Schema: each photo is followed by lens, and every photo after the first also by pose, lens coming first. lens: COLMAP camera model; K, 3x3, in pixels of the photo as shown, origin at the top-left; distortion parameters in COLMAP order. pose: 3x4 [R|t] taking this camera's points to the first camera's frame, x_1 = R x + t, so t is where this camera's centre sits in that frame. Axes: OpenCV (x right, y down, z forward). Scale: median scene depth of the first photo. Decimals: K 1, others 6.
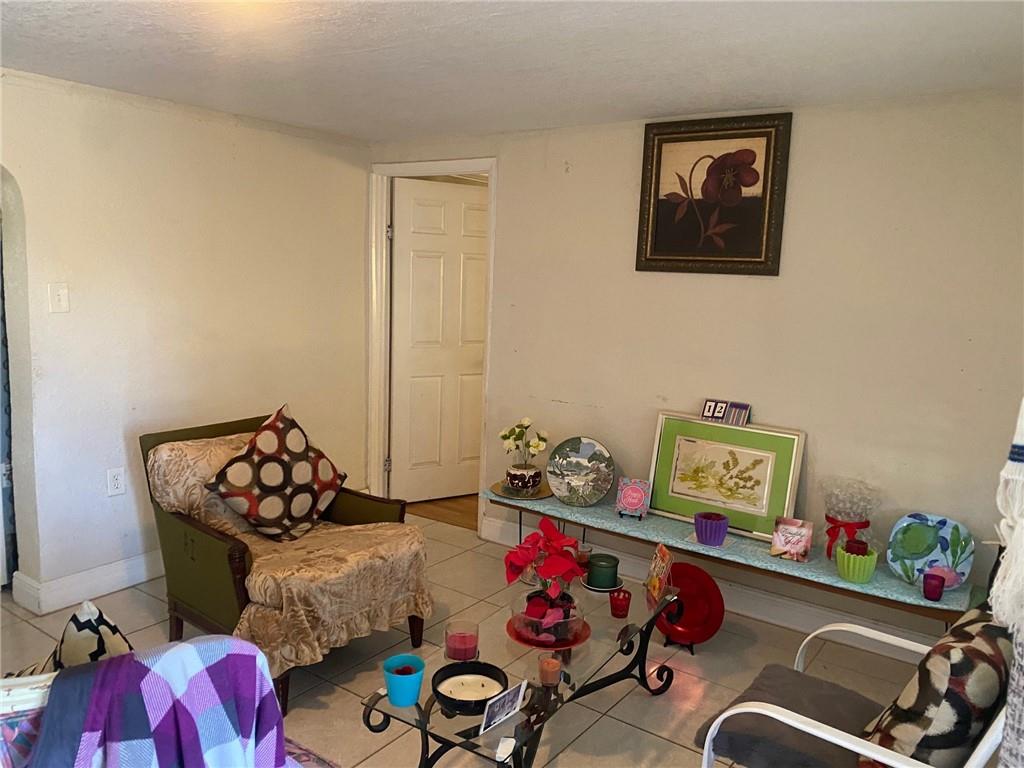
lens RADIAL K [[777.3, 0, 512.0], [0, 777.3, 384.0], [0, 0, 1]] dist [0.020664, -0.035502]
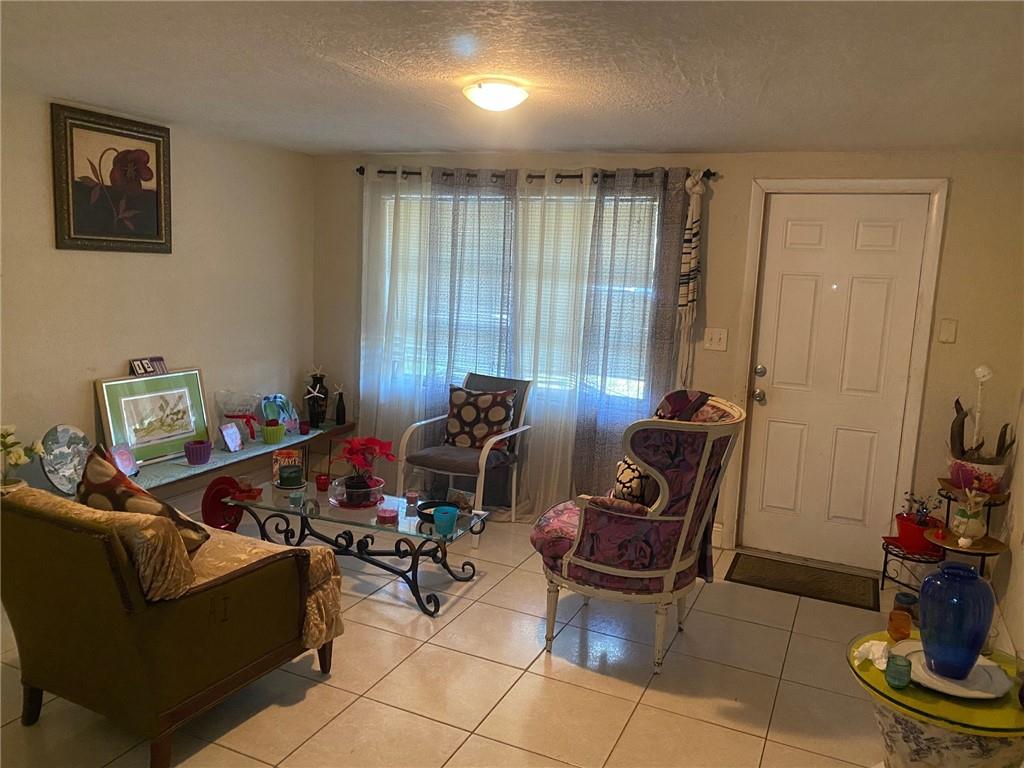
lens RADIAL K [[777.3, 0, 512.0], [0, 777.3, 384.0], [0, 0, 1]] dist [0.020664, -0.035502]
pose [[-0.205804, -0.195646, 0.958837, -1.020023], [0.098010, 0.970764, 0.219116, -0.149489], [-0.973673, 0.139071, -0.180612, 0.678044]]
